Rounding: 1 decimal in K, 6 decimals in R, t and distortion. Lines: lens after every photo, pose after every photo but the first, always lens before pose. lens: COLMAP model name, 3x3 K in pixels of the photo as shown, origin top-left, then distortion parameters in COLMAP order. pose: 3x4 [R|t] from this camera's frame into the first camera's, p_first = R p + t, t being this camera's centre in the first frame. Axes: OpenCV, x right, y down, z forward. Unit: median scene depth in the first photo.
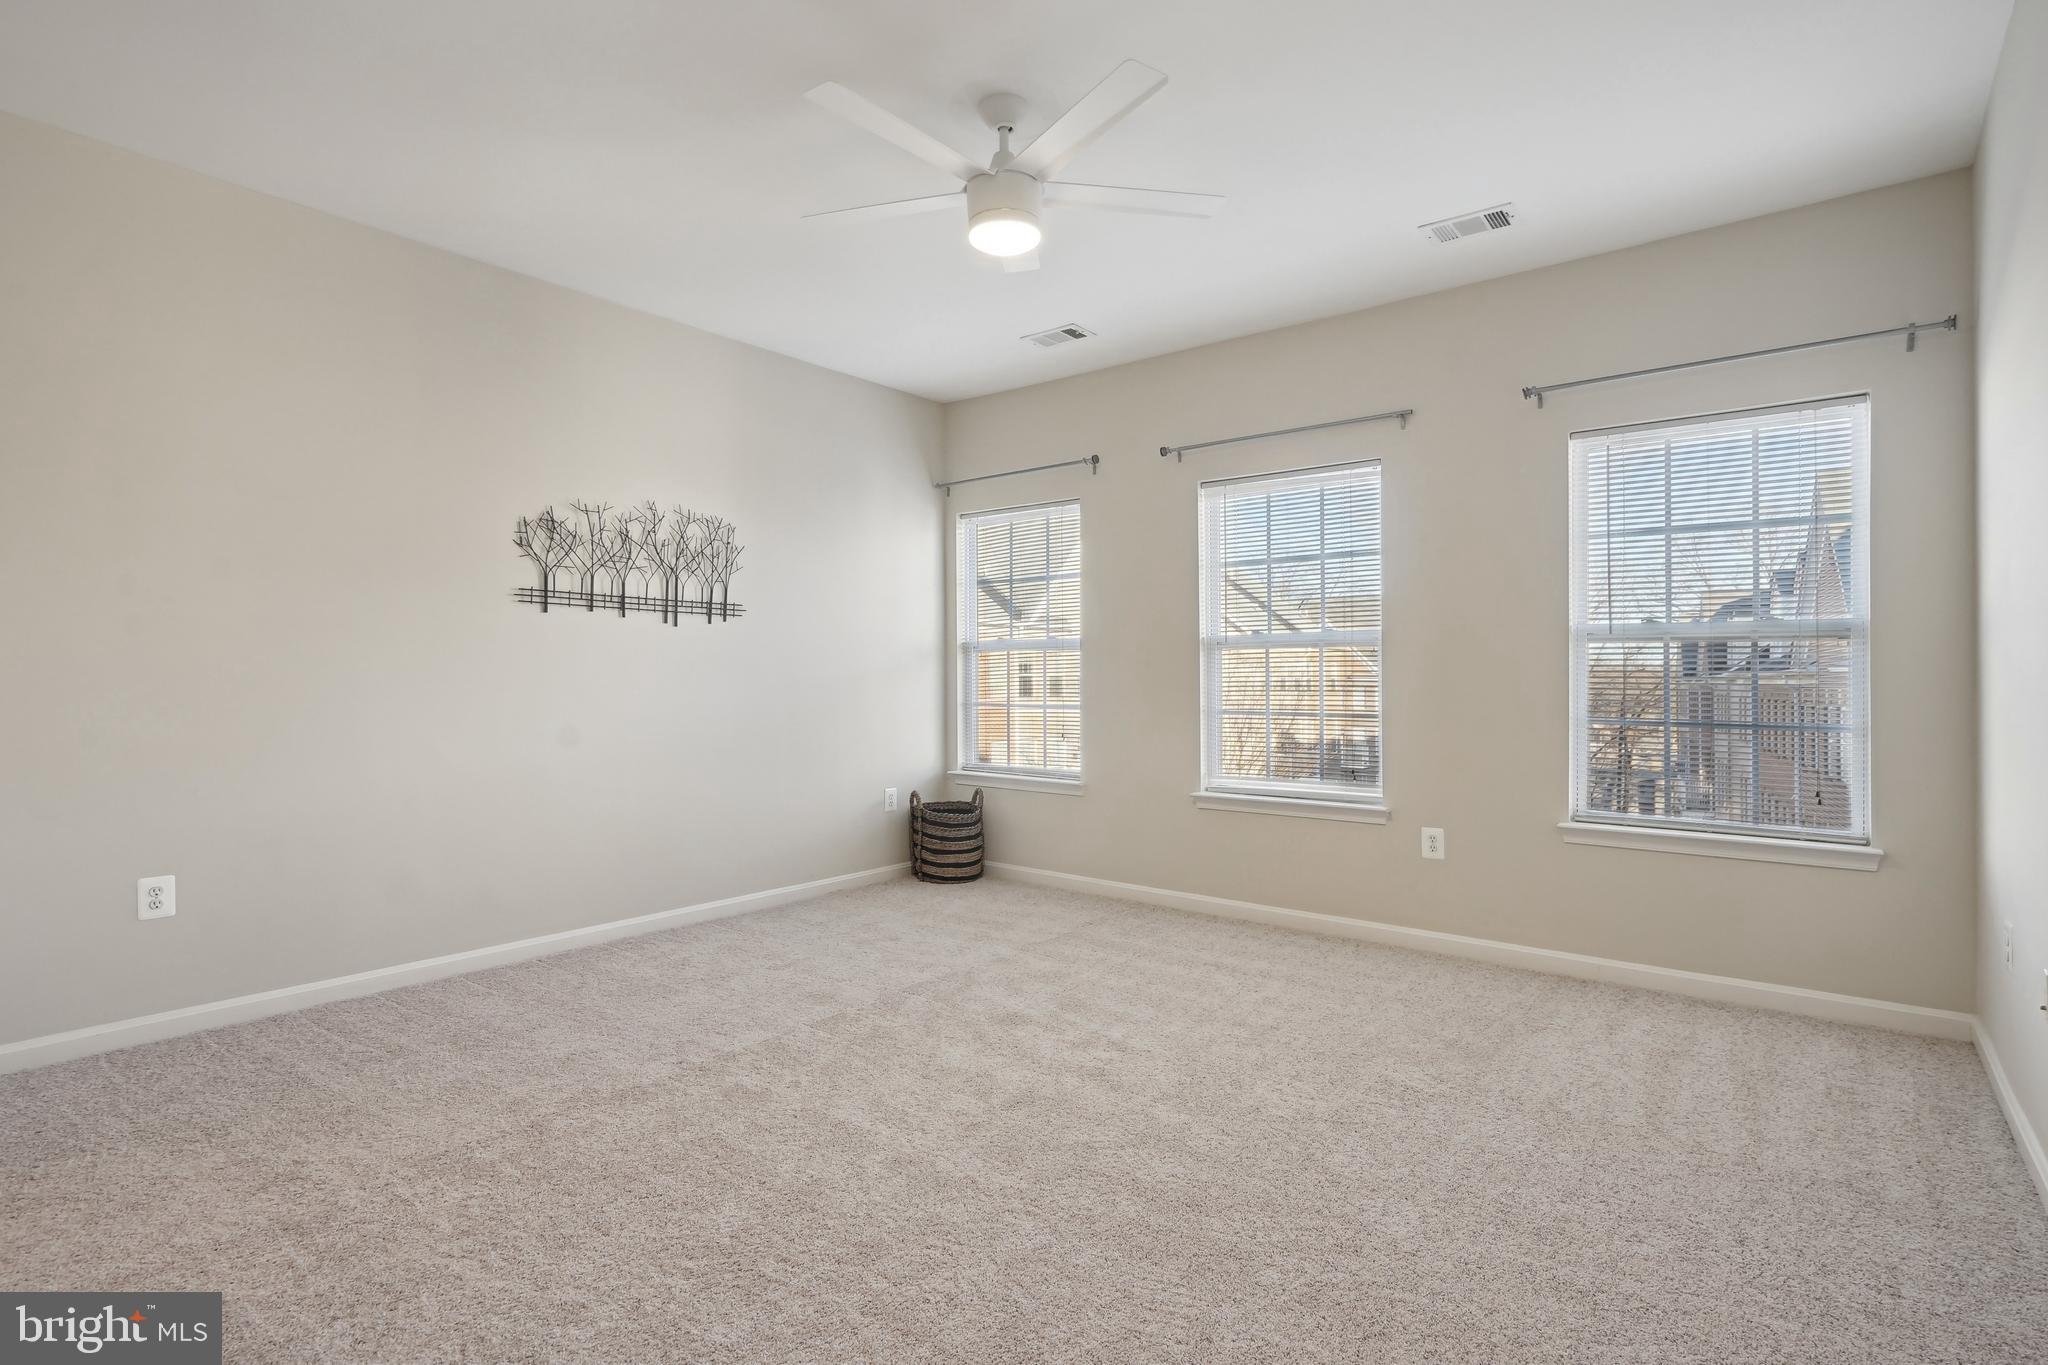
lens RADIAL K [[955.5, 0, 1046.1], [0, 955.5, 677.5], [0, 0, 1]] dist [-0.001128, -0.000713]
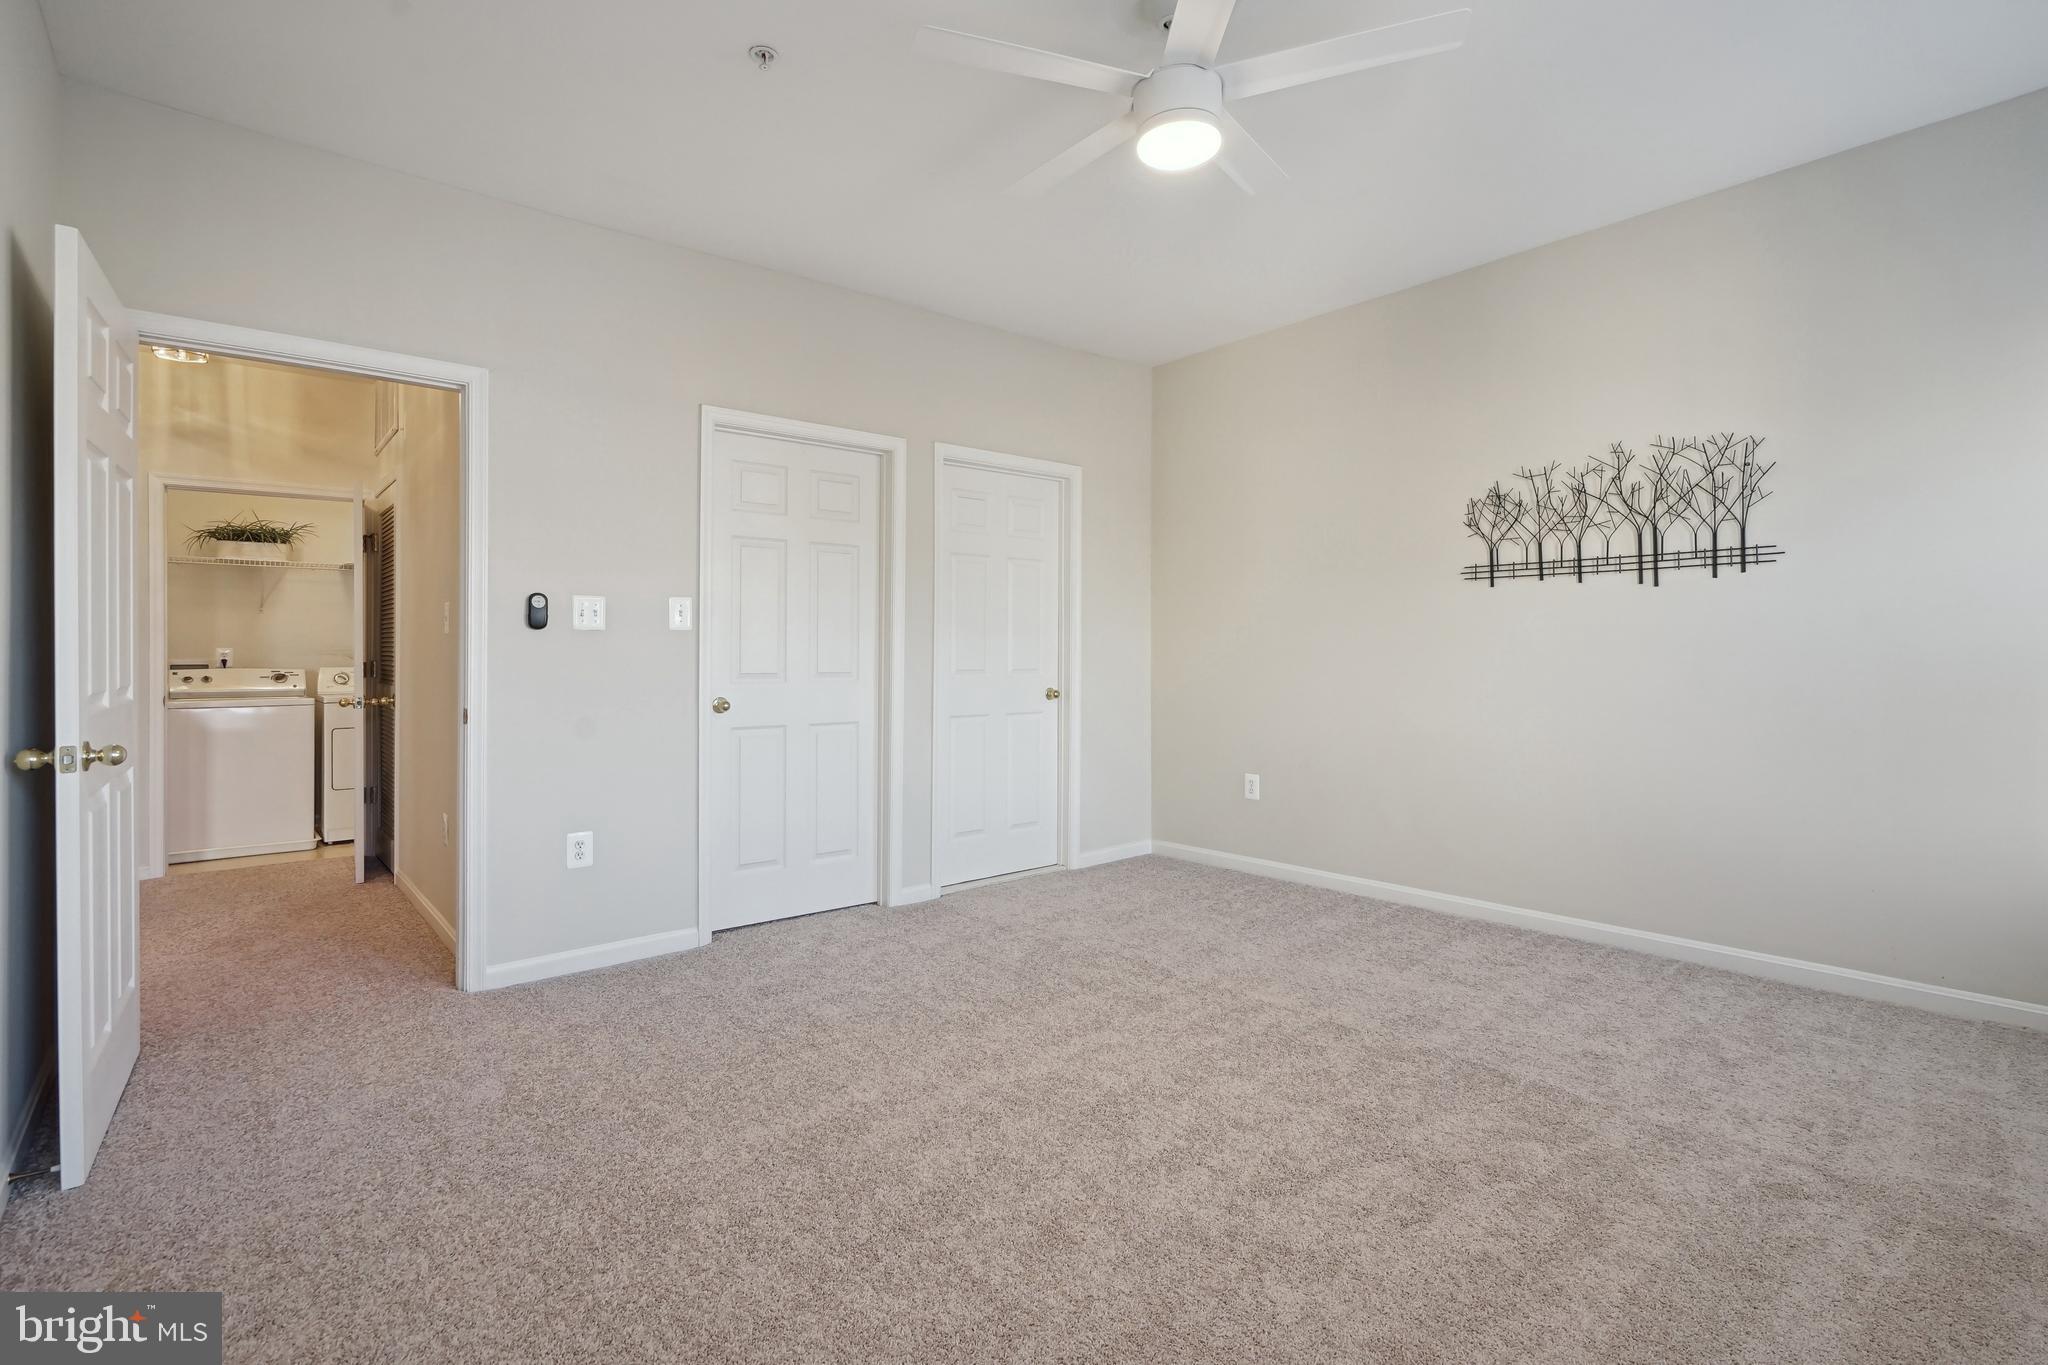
lens RADIAL K [[955.5, 0, 1015.0], [0, 955.5, 652.8], [0, 0, 1]] dist [-0.001128, -0.000713]
pose [[-0.194117, -0.001997, -0.980976, 0.542901], [0.008194, 0.999960, -0.003657, 0.001723], [0.980944, -0.008748, -0.194093, 0.656512]]
